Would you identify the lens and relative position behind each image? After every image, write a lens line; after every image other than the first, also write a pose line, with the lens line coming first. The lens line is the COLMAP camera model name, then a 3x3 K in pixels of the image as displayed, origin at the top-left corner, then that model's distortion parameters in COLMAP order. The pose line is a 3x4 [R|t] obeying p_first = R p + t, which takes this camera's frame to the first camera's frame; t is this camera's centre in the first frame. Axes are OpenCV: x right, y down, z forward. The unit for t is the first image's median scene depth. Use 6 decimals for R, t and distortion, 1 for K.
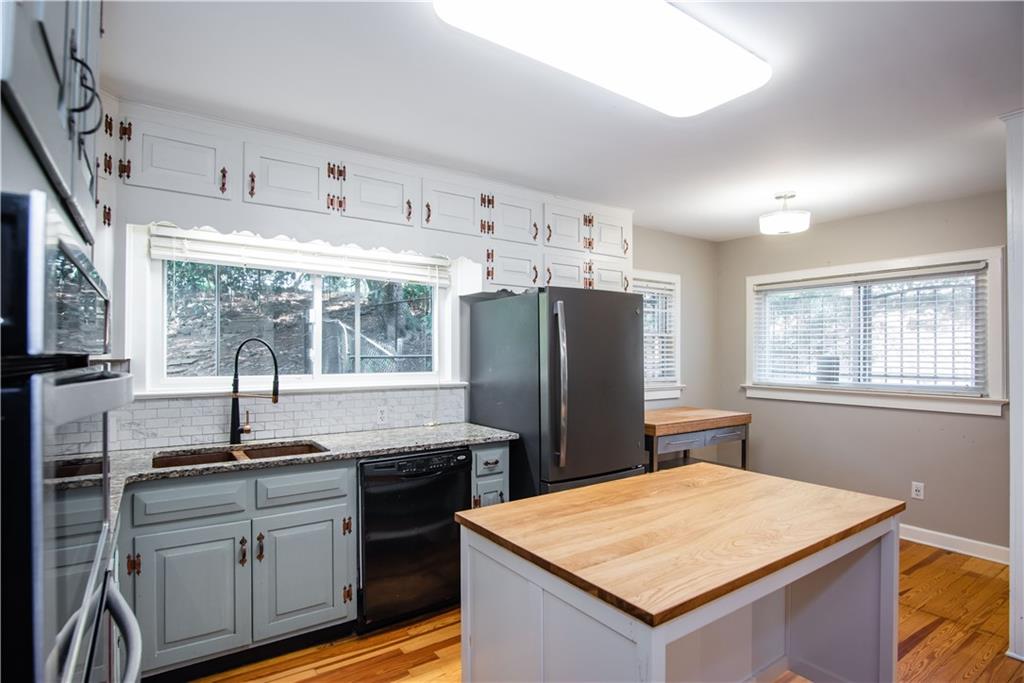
lens RADIAL K [[515.0, 0, 511.1], [0, 515.0, 357.9], [0, 0, 1]] dist [0.001838, 0.000157]
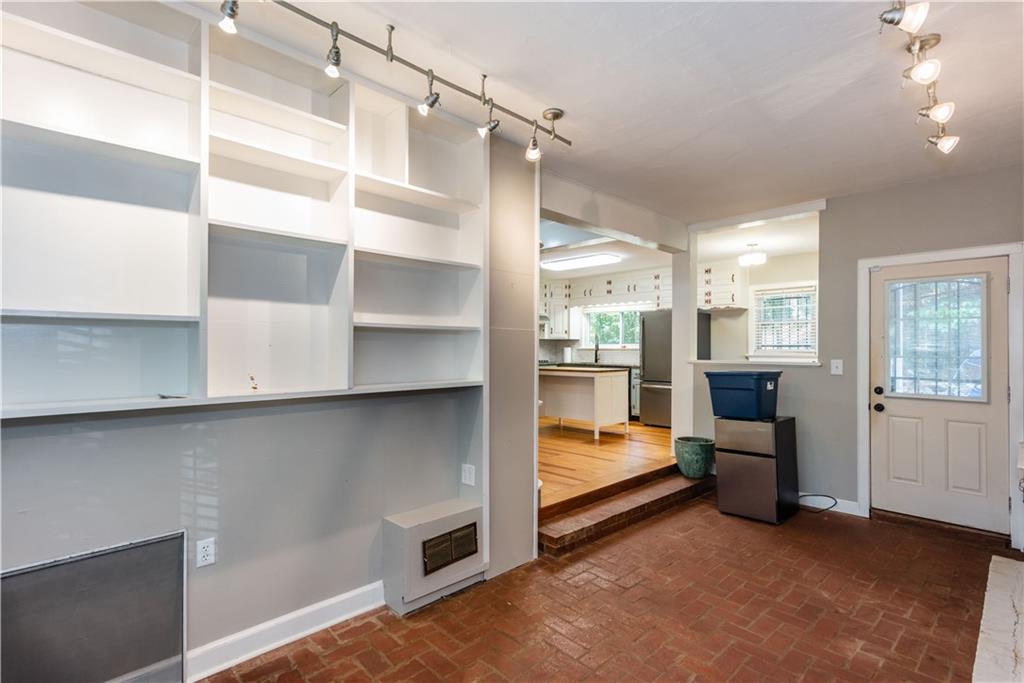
lens RADIAL K [[499.9, 0, 512.0], [0, 499.9, 341.5], [0, 0, 1]] dist [-0.000014, -0.000008]
pose [[0.165732, -0.004738, -0.986160, 2.733469], [-0.003520, 0.999979, -0.005396, 0.038592], [0.986165, 0.004366, 0.165712, -0.147626]]
